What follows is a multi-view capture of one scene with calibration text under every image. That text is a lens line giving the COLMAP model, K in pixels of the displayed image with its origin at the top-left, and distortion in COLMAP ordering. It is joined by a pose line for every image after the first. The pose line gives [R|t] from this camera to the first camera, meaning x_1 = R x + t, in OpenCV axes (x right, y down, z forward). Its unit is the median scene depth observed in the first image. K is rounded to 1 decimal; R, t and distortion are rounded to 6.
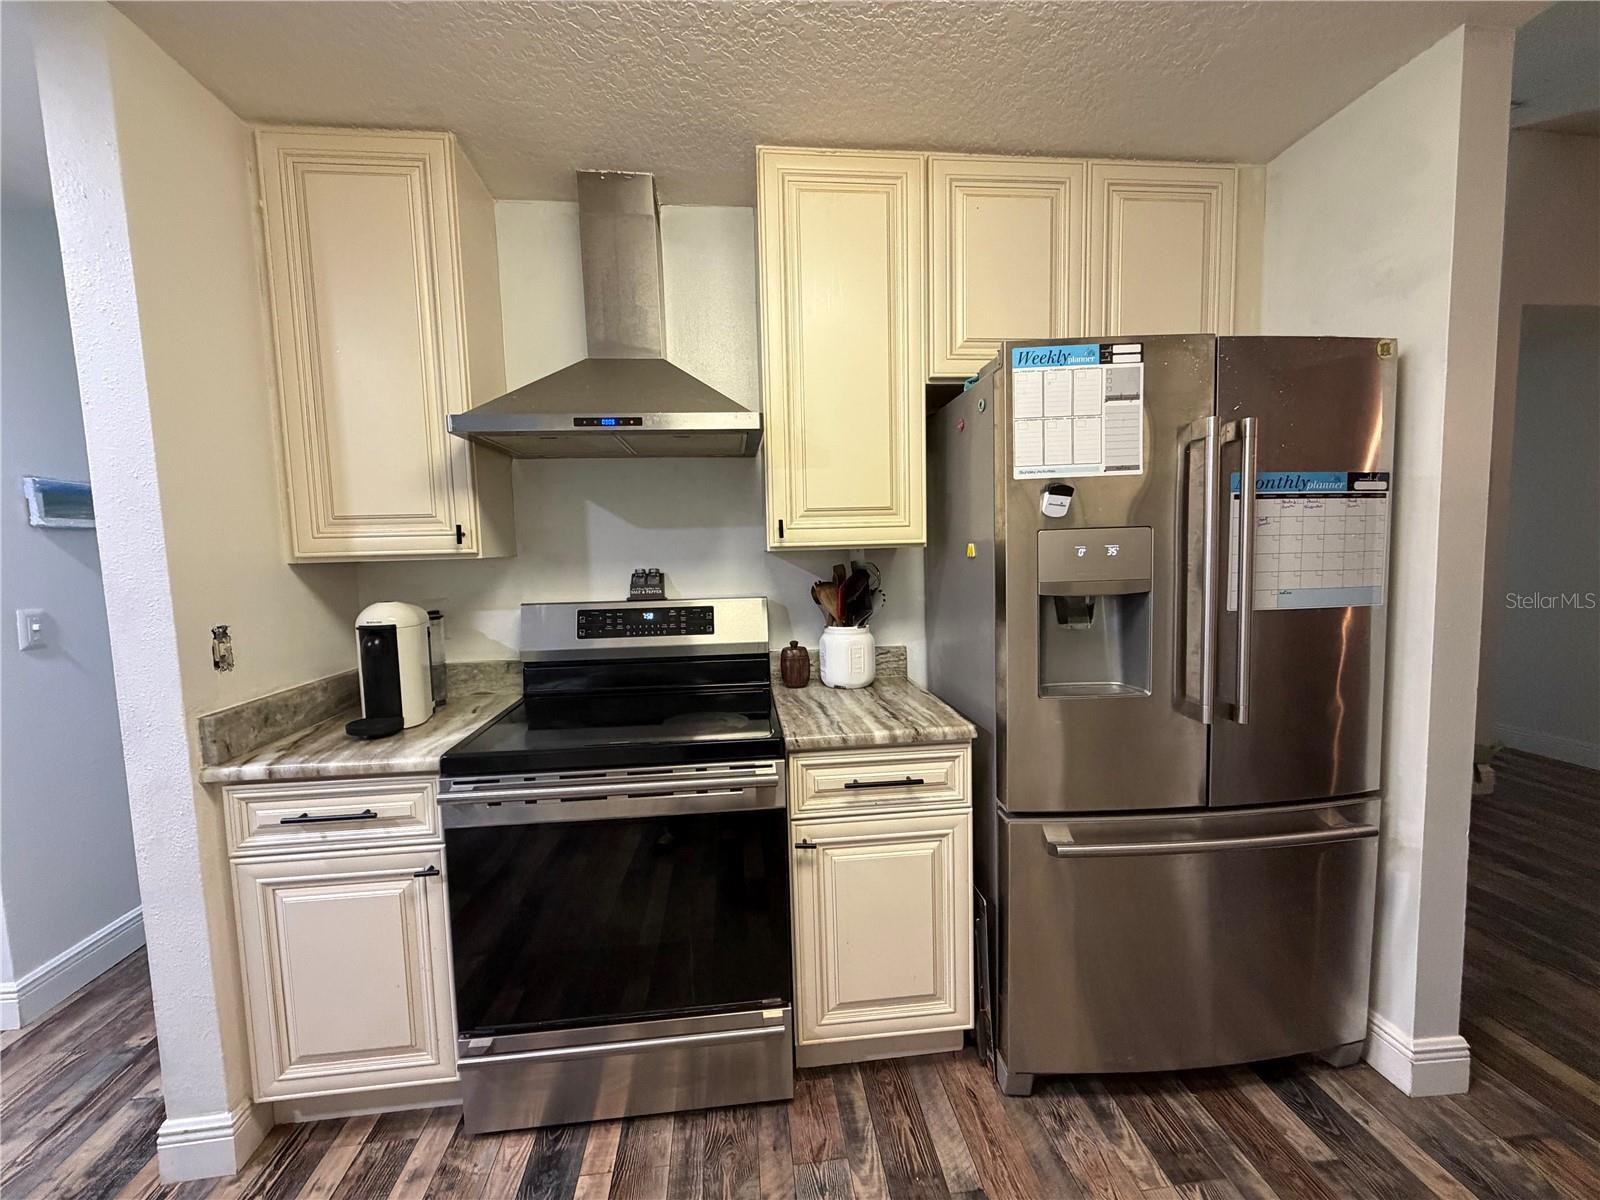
lens RADIAL K [[636.1, 0, 804.9], [0, 636.1, 603.0], [0, 0, 1]] dist [-0.007568, 0.002271]
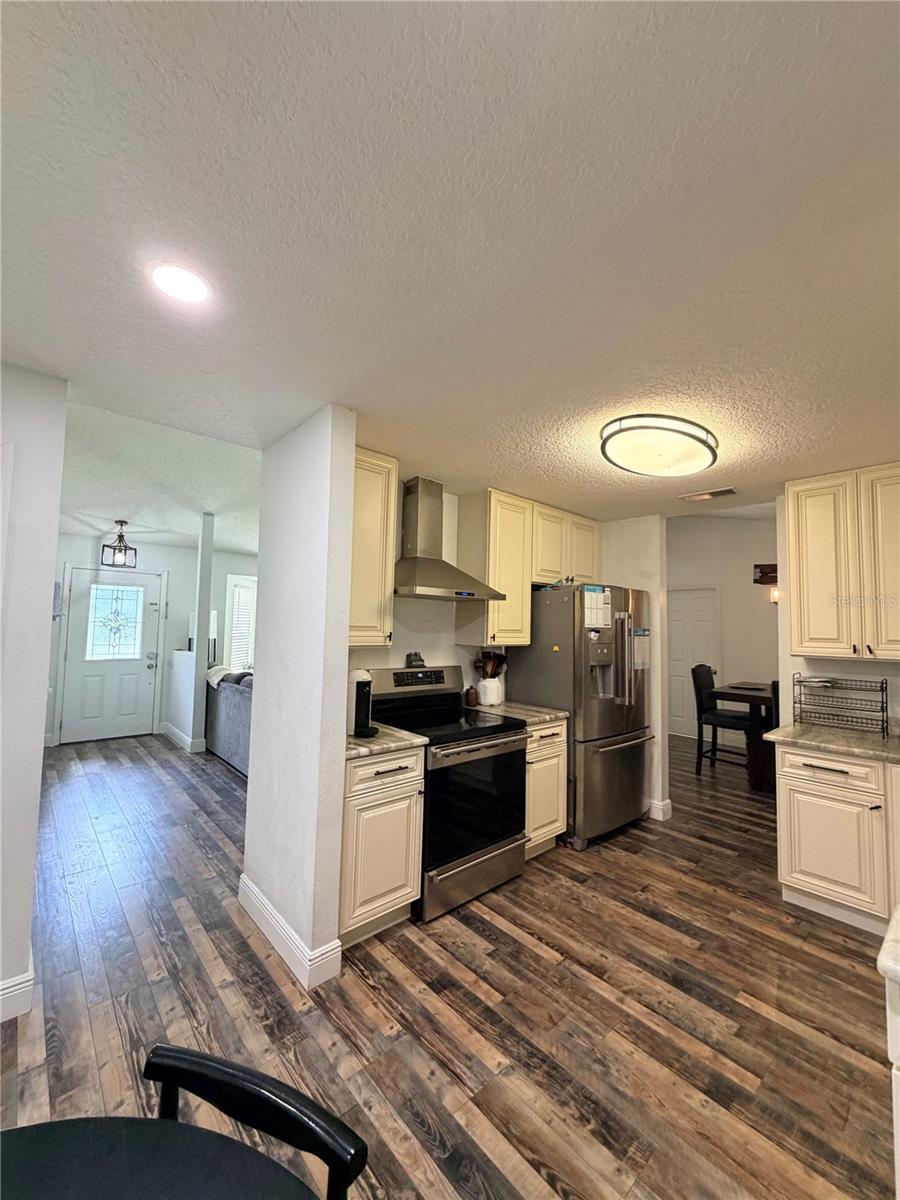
lens RADIAL K [[477.1, 0, 449.4], [0, 477.1, 595.7], [0, 0, 1]] dist [-0.007568, 0.002271]
pose [[0.807290, 0.082391, 0.584375, -1.452102], [0.005513, 0.989111, -0.147070, -0.008952], [-0.590129, 0.121950, 0.798045, -0.441665]]
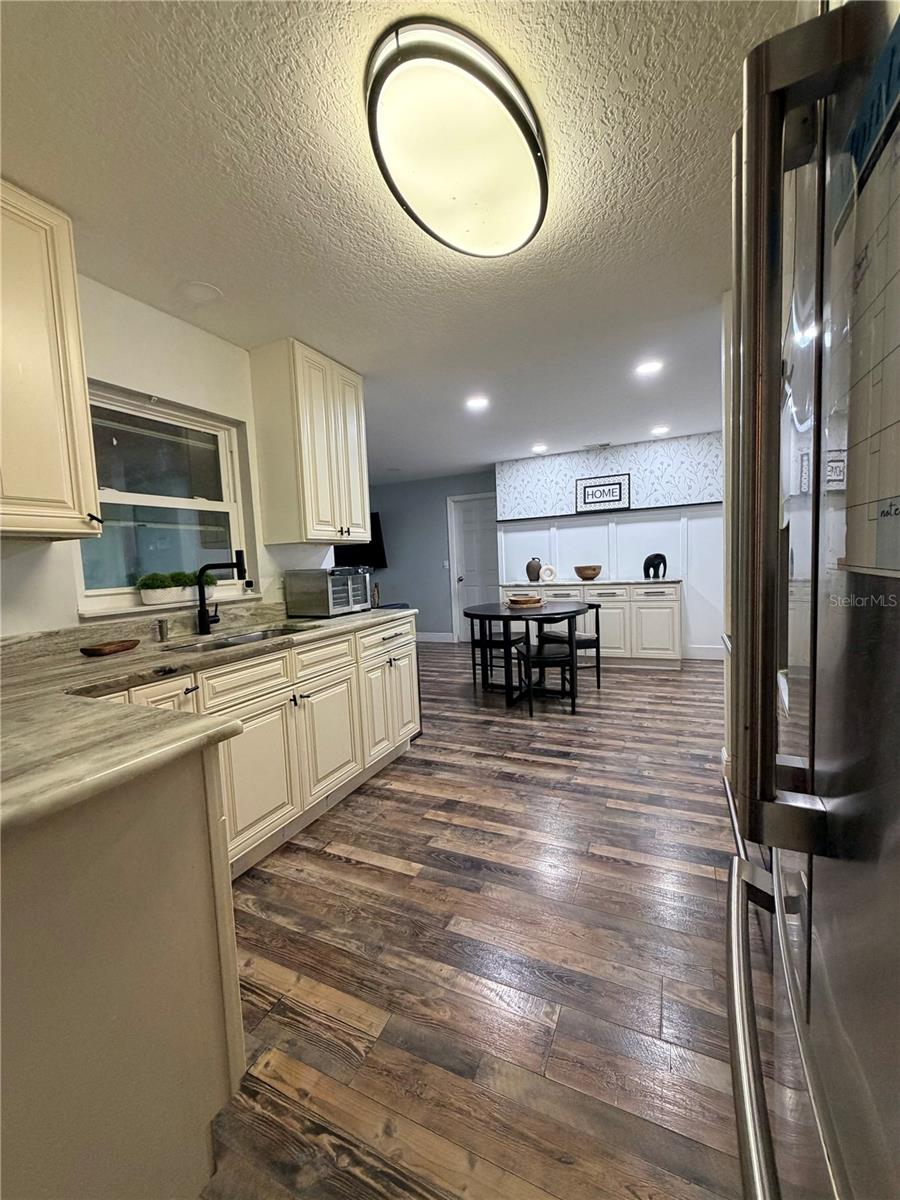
lens RADIAL K [[477.1, 0, 453.9], [0, 477.1, 597.0], [0, 0, 1]] dist [-0.007568, 0.002271]
pose [[-0.509246, 0.116556, -0.852692, 0.969709], [-0.010684, 0.989854, 0.141685, -0.007448], [0.860555, 0.081262, -0.502834, 0.909890]]
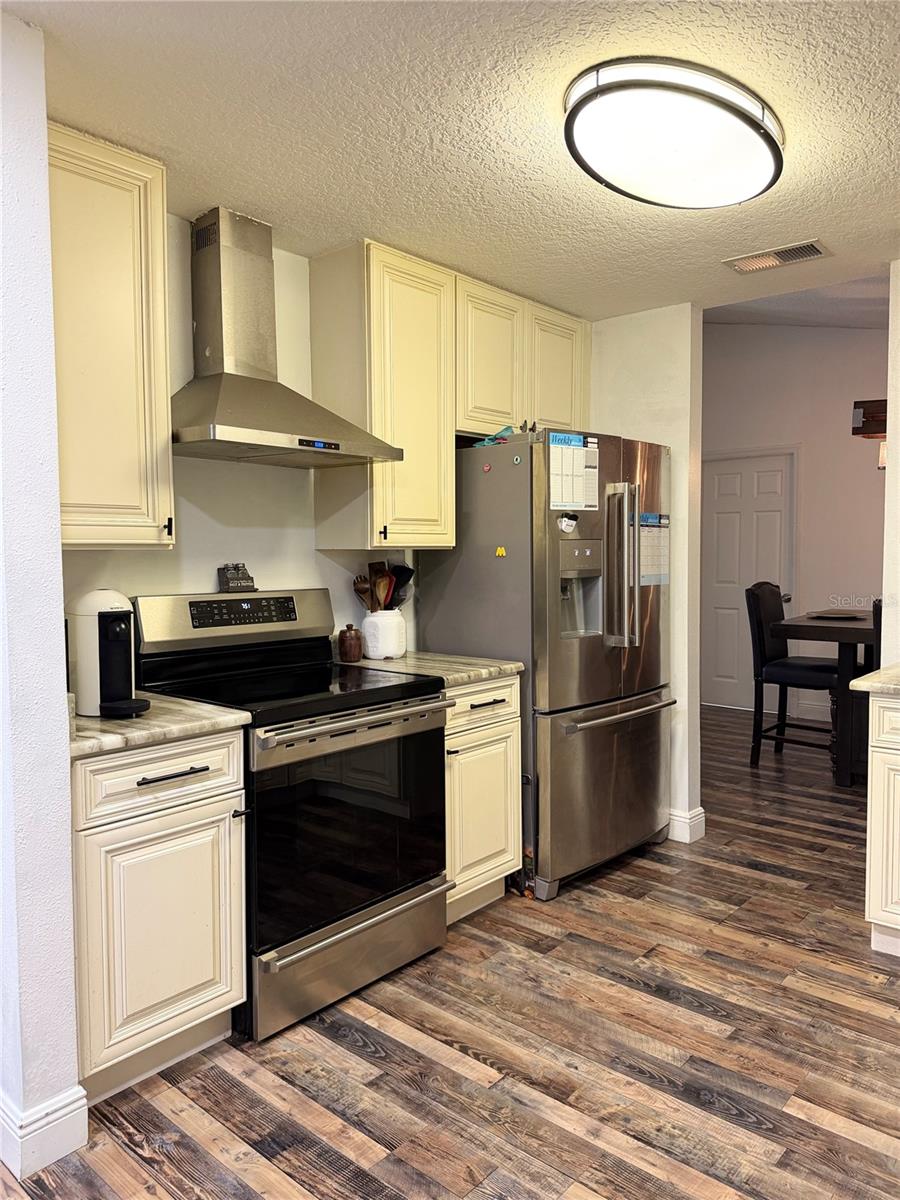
lens RADIAL K [[843.8, 0, 456.5], [0, 843.8, 596.8], [0, 0, 1]] dist [0.039107, -0.052367]
pose [[0.730337, -0.015769, 0.682905, -1.286459], [0.044865, 0.998682, -0.024920, 0.075548], [-0.681612, 0.048839, 0.730082, -0.417909]]
